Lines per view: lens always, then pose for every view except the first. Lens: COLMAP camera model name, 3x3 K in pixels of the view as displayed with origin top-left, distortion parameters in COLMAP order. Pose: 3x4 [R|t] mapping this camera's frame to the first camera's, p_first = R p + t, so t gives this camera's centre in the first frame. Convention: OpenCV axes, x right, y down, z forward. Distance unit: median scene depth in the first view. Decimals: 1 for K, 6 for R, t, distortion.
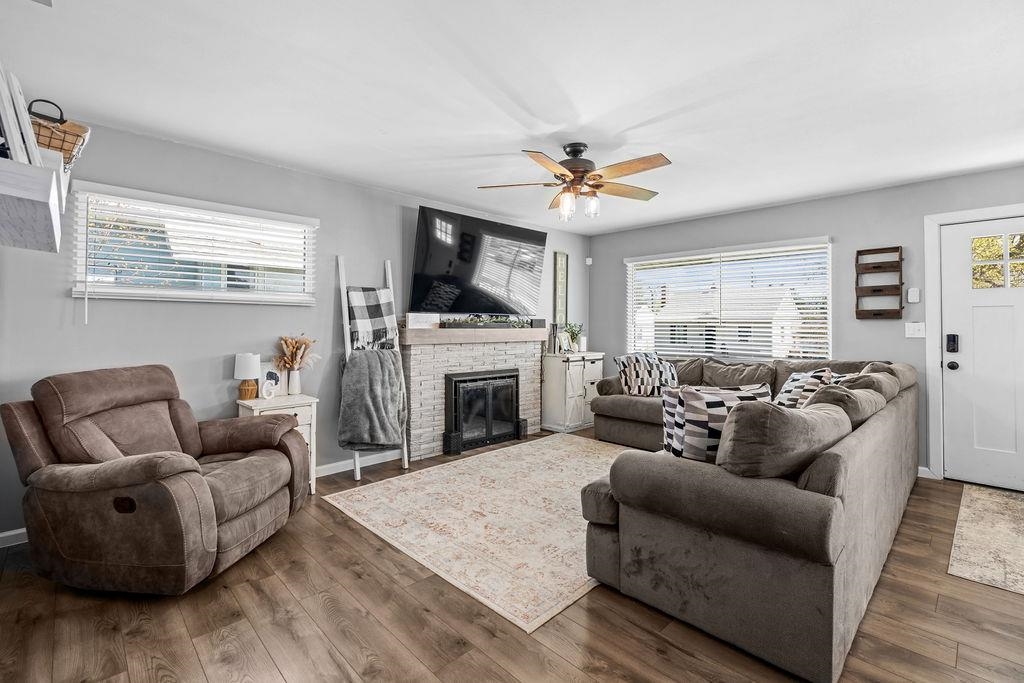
lens RADIAL K [[447.3, 0, 507.2], [0, 447.3, 332.0], [0, 0, 1]] dist [-0.006729, 0.000690]
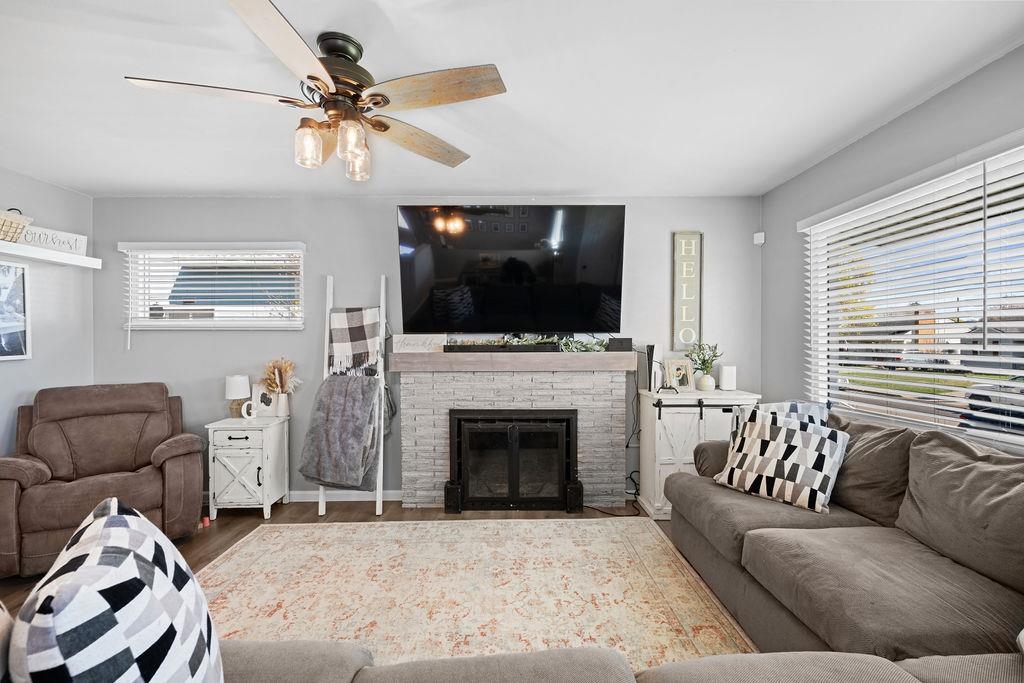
lens RADIAL K [[447.3, 0, 512.3], [0, 447.3, 345.7], [0, 0, 1]] dist [-0.006729, 0.000690]
pose [[0.734348, 0.004194, -0.678760, 0.493665], [-0.003869, 0.999991, 0.001993, -0.022118], [0.678762, 0.001163, 0.734357, 0.489621]]
